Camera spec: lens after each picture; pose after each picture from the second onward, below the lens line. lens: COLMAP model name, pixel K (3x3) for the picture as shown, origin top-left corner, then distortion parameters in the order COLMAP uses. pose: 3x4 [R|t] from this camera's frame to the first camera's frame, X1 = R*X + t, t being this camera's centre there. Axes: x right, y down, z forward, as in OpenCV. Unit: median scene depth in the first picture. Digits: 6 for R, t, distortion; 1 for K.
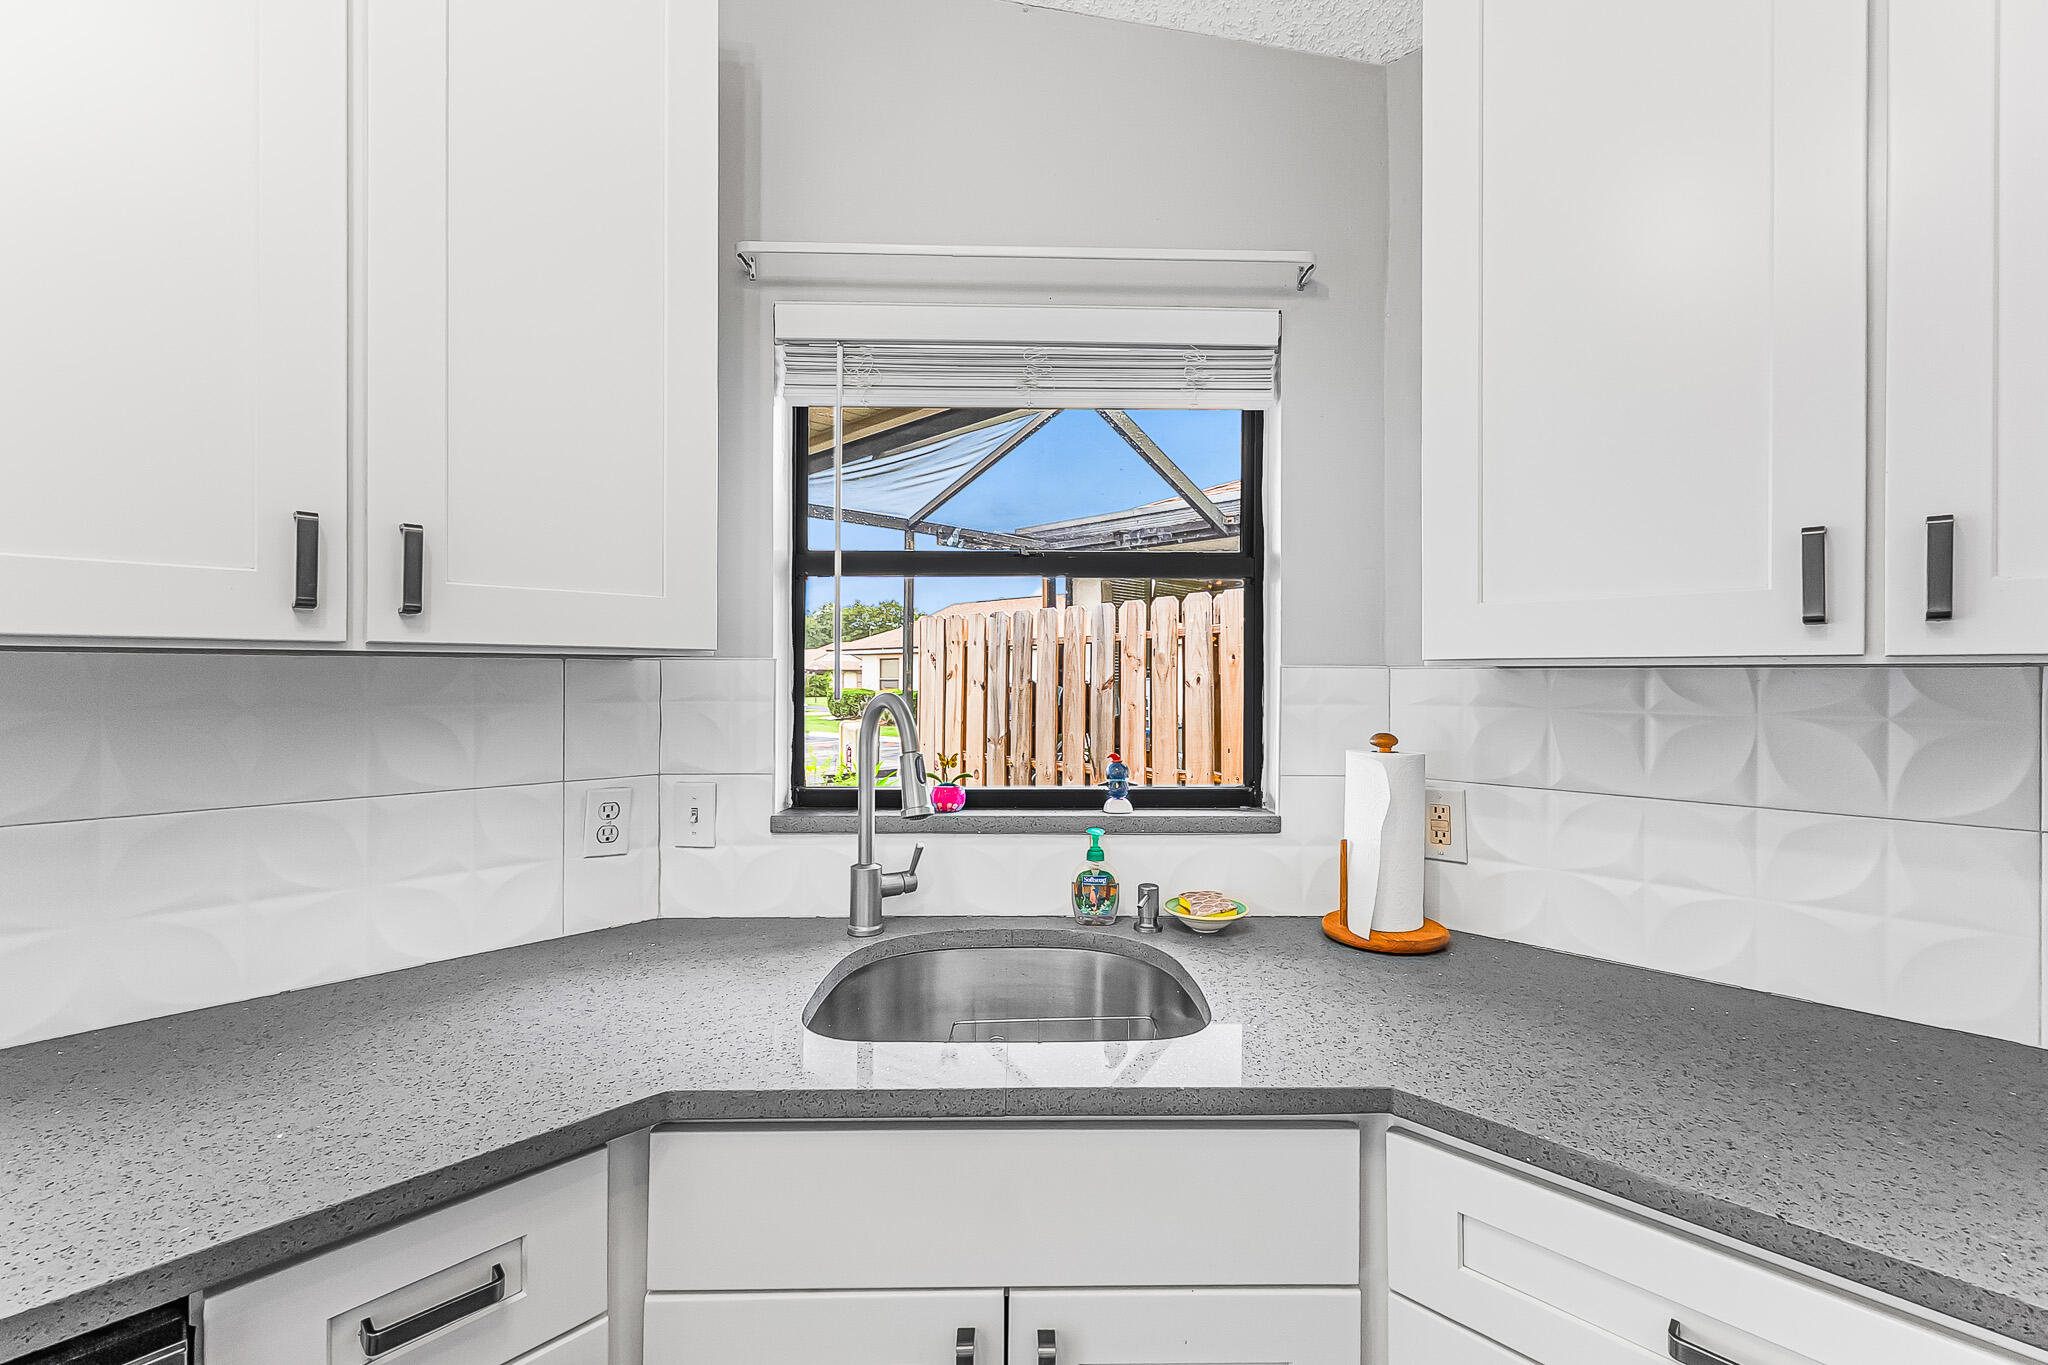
lens RADIAL K [[862.5, 0, 1040.5], [0, 862.5, 676.8], [0, 0, 1]] dist [0.016040, -0.006466]
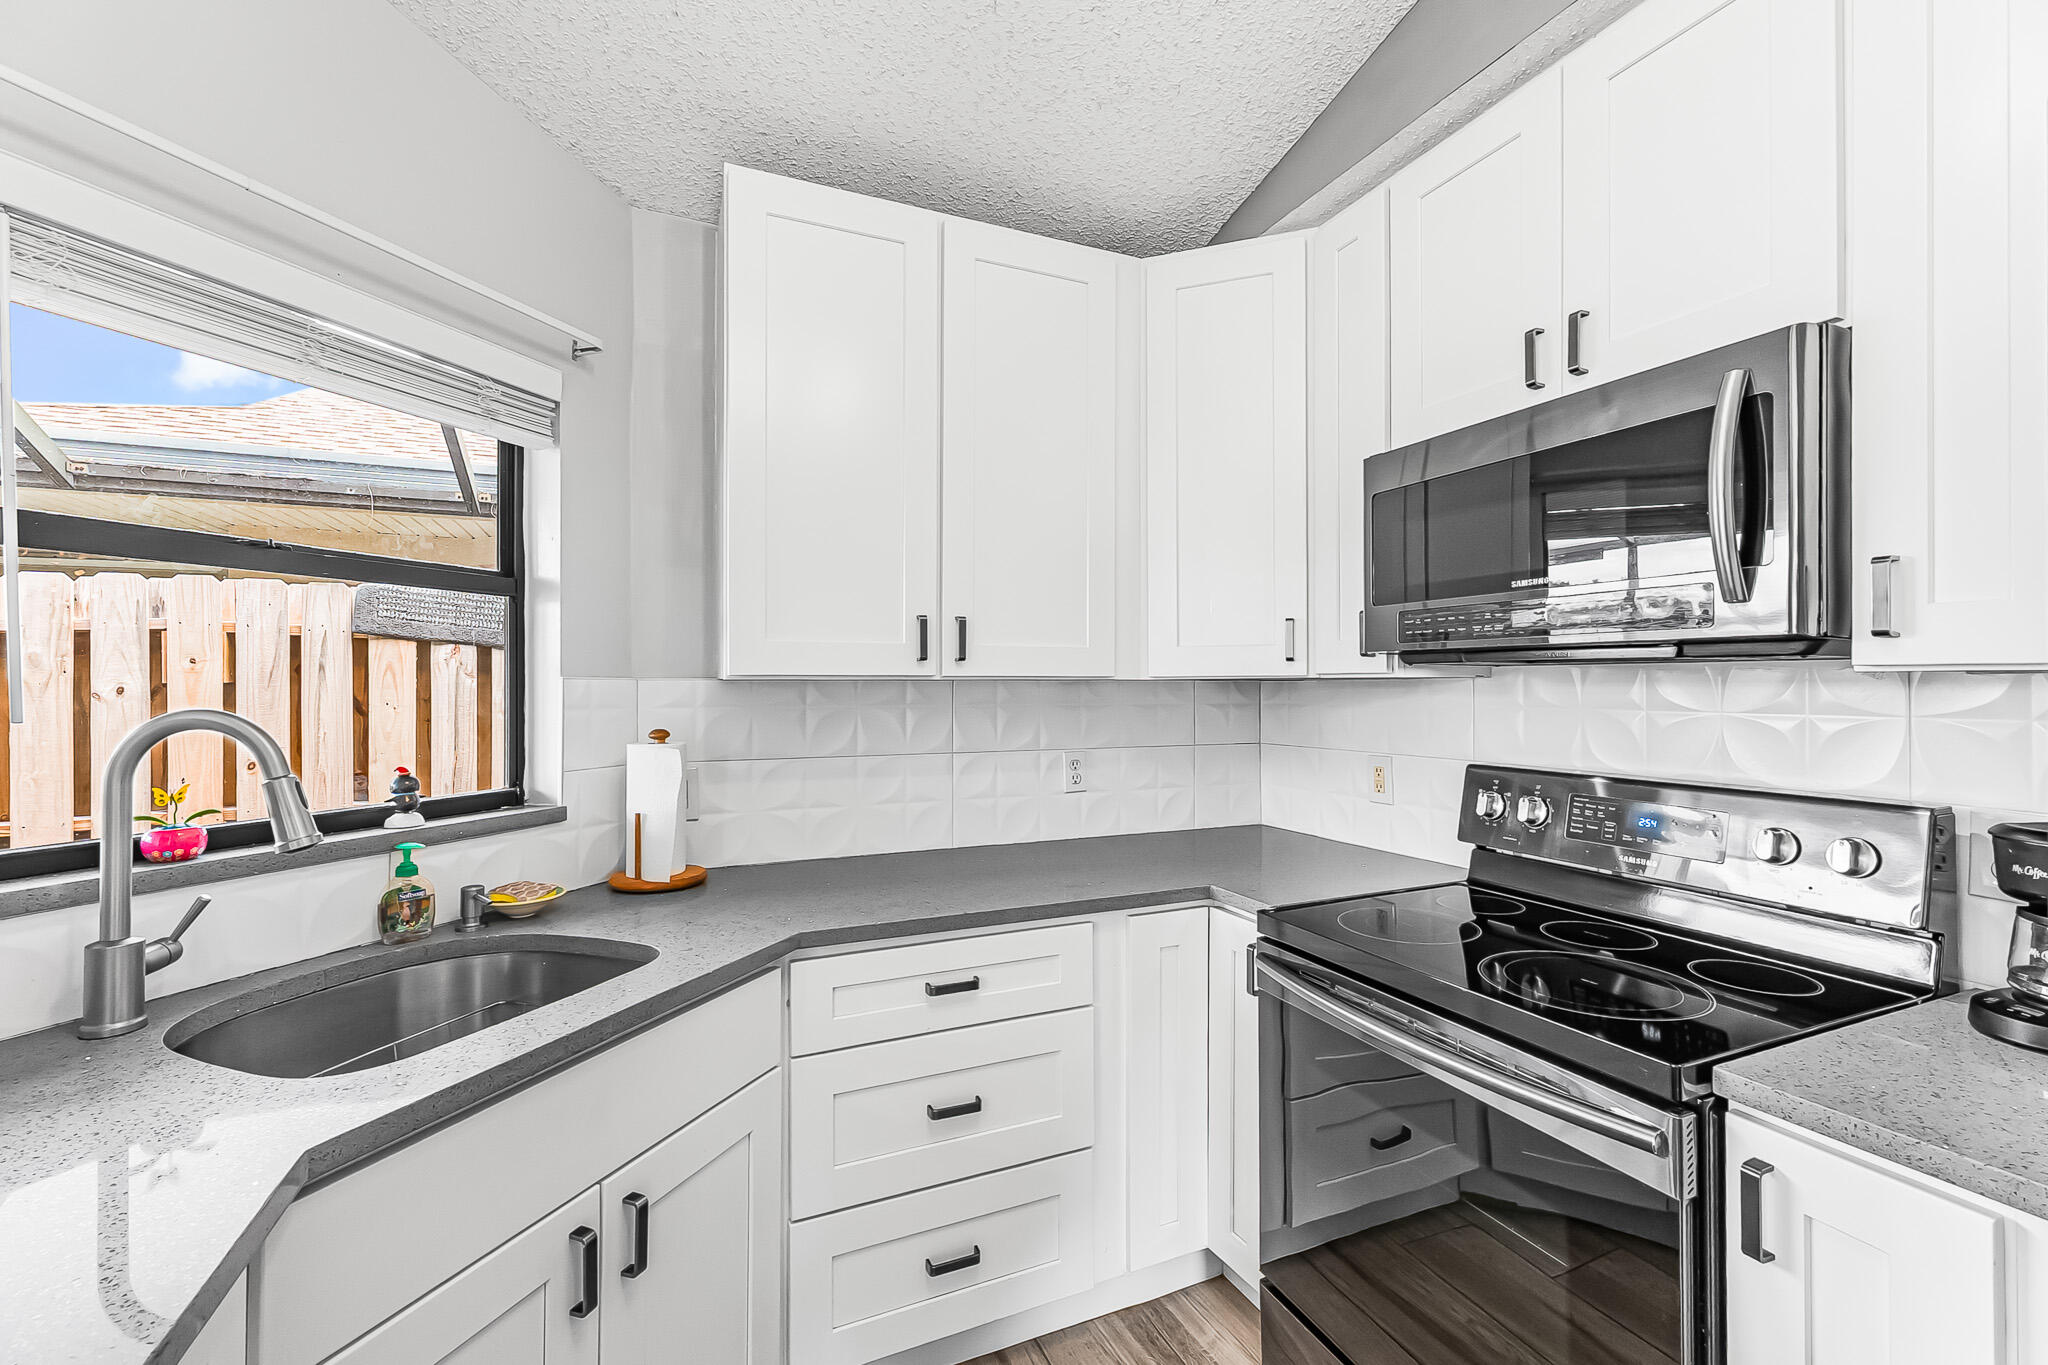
lens RADIAL K [[862.5, 0, 1040.5], [0, 862.5, 676.8], [0, 0, 1]] dist [0.016040, -0.006466]
pose [[0.368378, 0.005725, 0.929658, -0.600383], [0.002057, 0.999974, -0.006973, -0.004287], [-0.929674, 0.004481, 0.368357, -0.028918]]
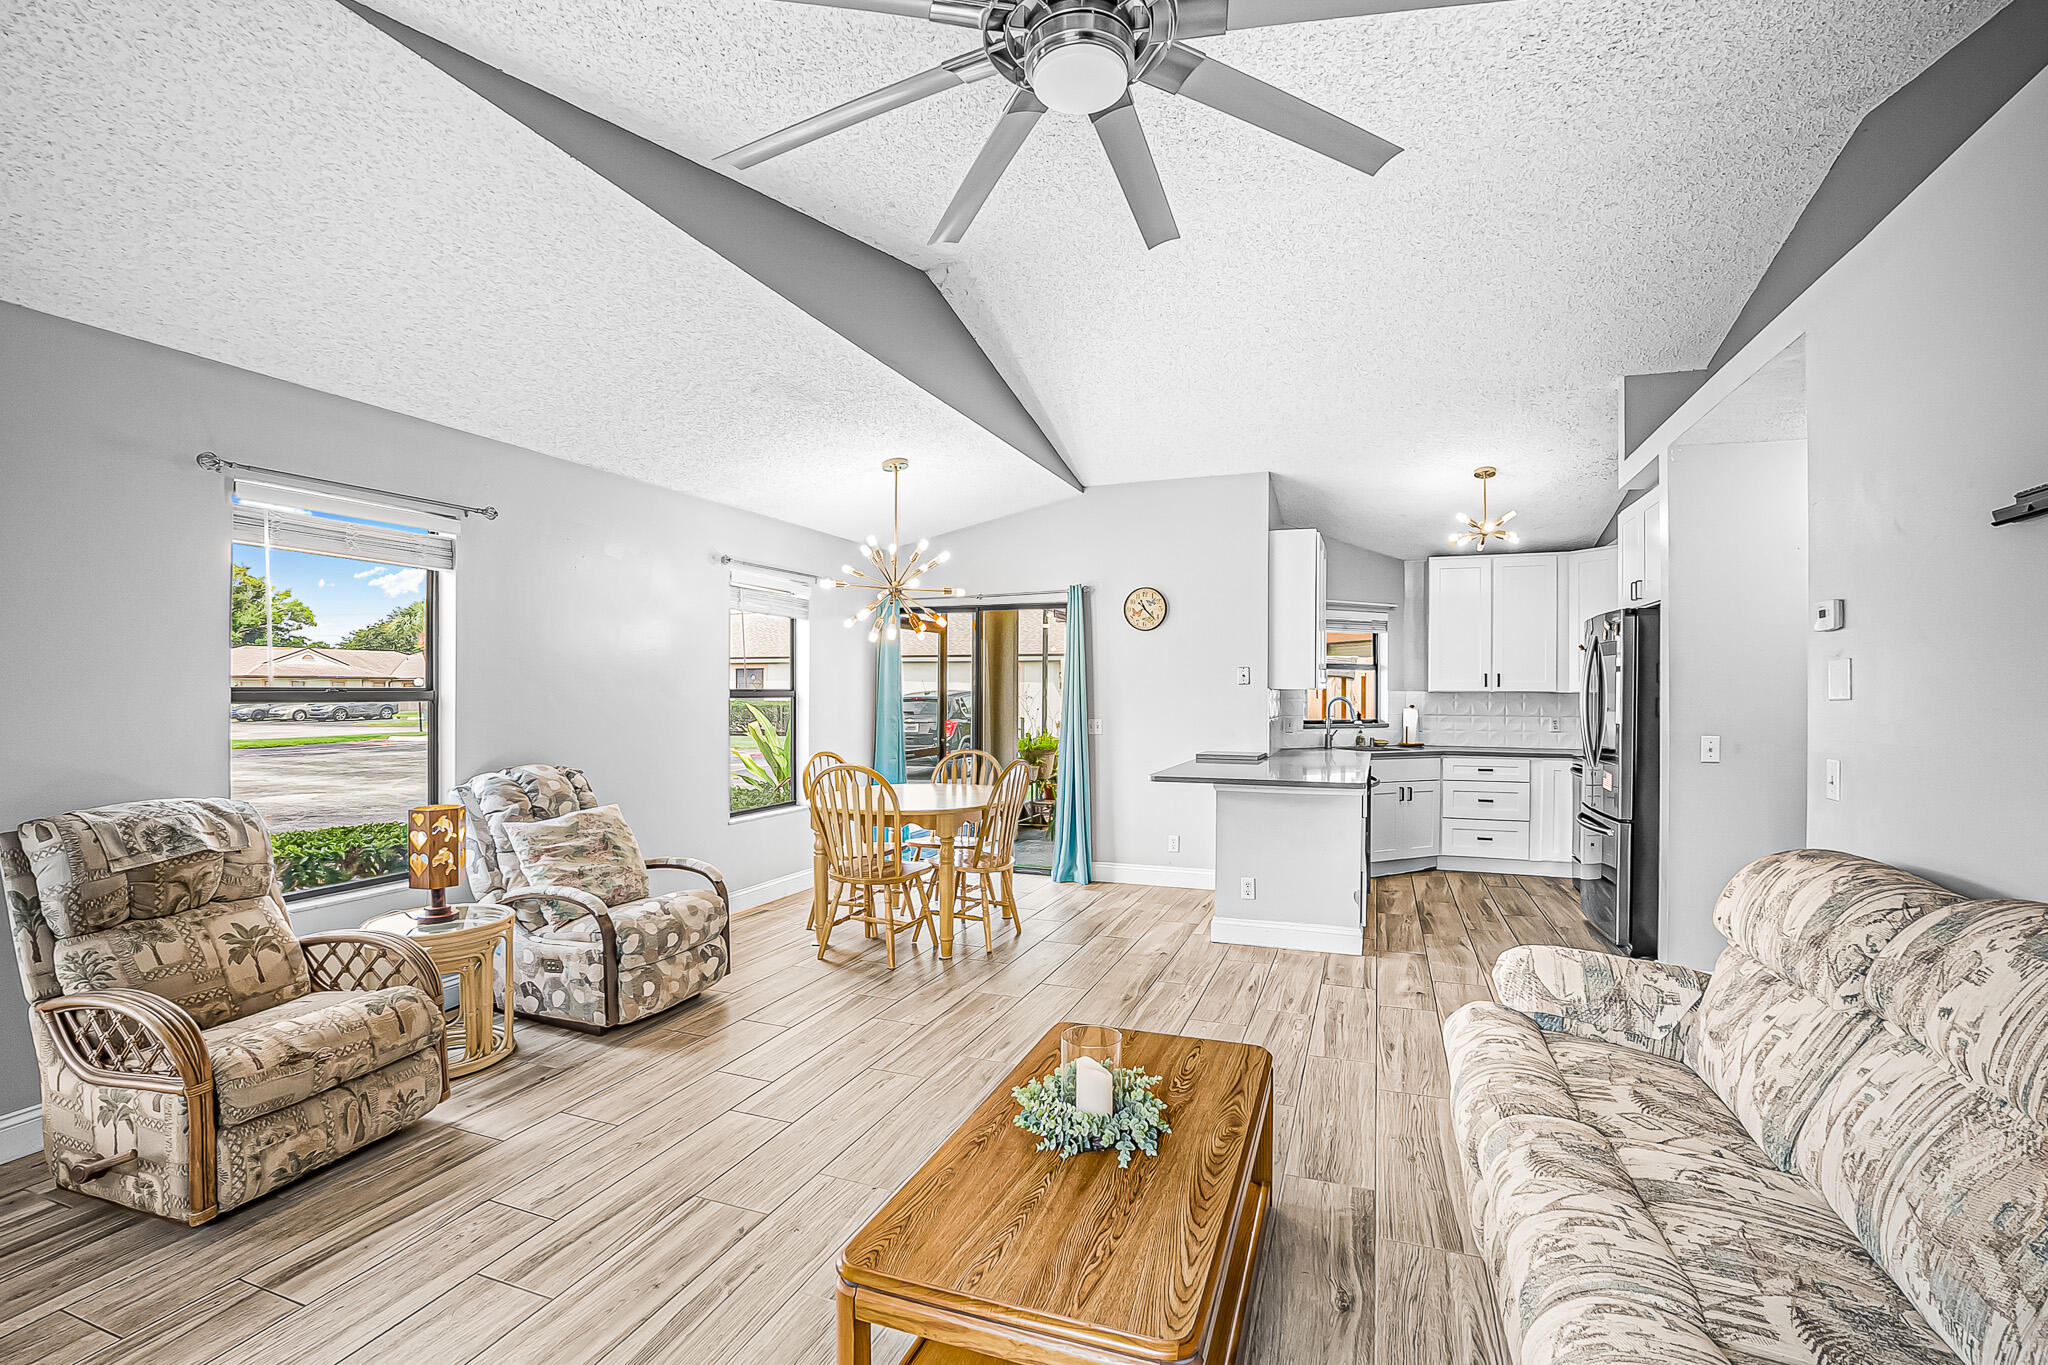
lens RADIAL K [[899.1, 0, 1039.1], [0, 899.1, 687.1], [0, 0, 1]] dist [-0.050307, 0.015662]
pose [[0.919013, 0.002791, 0.394217, -3.474461], [-0.002630, 0.999996, -0.000949, -0.024678], [-0.394219, -0.000164, 0.919017, -2.769301]]
